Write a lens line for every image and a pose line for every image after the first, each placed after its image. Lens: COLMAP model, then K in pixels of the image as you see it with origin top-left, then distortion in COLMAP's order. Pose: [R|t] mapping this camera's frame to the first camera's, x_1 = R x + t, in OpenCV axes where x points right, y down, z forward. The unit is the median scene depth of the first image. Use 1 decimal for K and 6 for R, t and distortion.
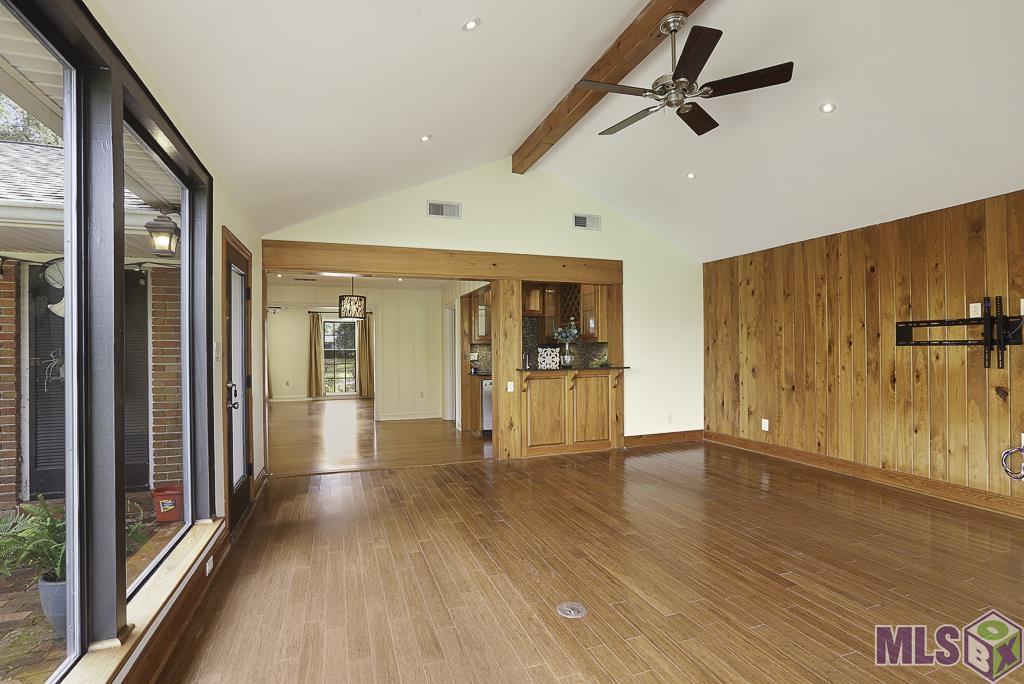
lens RADIAL K [[487.6, 0, 506.7], [0, 487.6, 334.1], [0, 0, 1]] dist [0.000097, 0.000468]
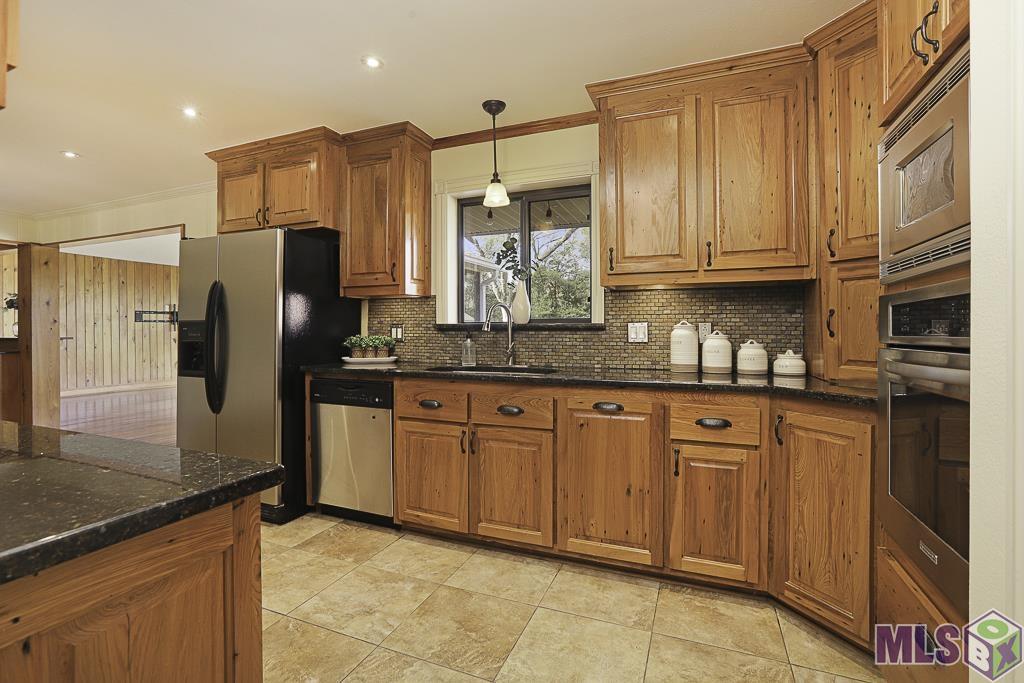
lens RADIAL K [[487.6, 0, 506.7], [0, 487.6, 333.6], [0, 0, 1]] dist [0.000097, 0.000468]
pose [[-0.740864, -0.004346, 0.671641, -1.891006], [-0.019931, 0.999681, -0.015517, 0.079110], [-0.671359, -0.024883, -0.740715, 1.572206]]
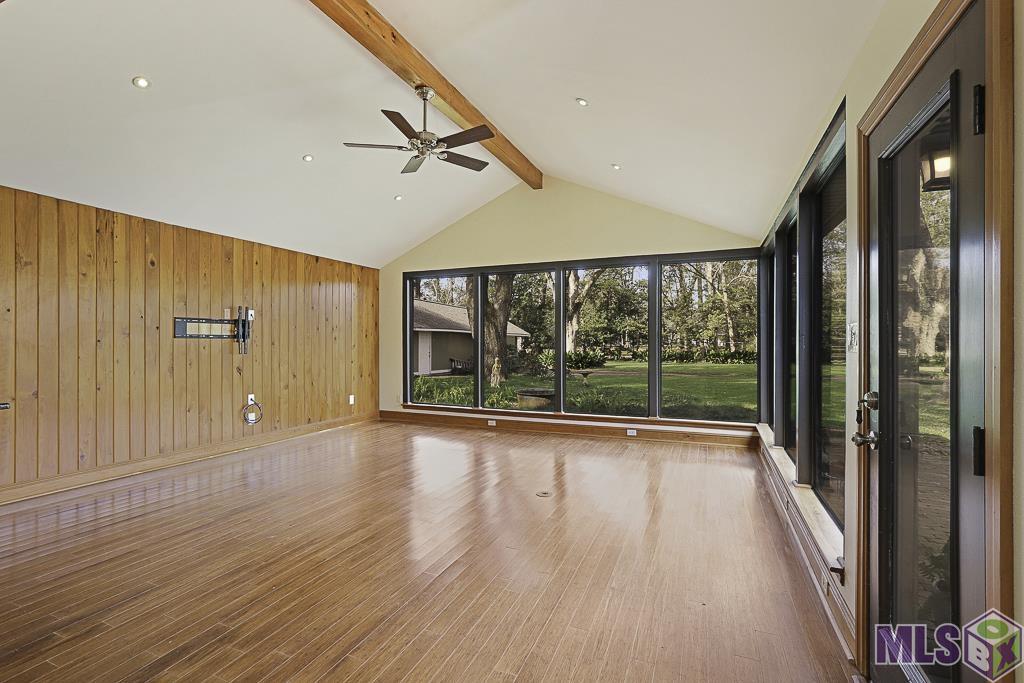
lens RADIAL K [[475.8, 0, 497.2], [0, 475.8, 340.7], [0, 0, 1]] dist [-0.000515, -0.000029]
pose [[-0.728649, 0.004391, 0.684874, -0.516511], [-0.020436, 0.999395, -0.028150, 0.048523], [-0.684583, -0.034508, -0.728118, 1.368538]]
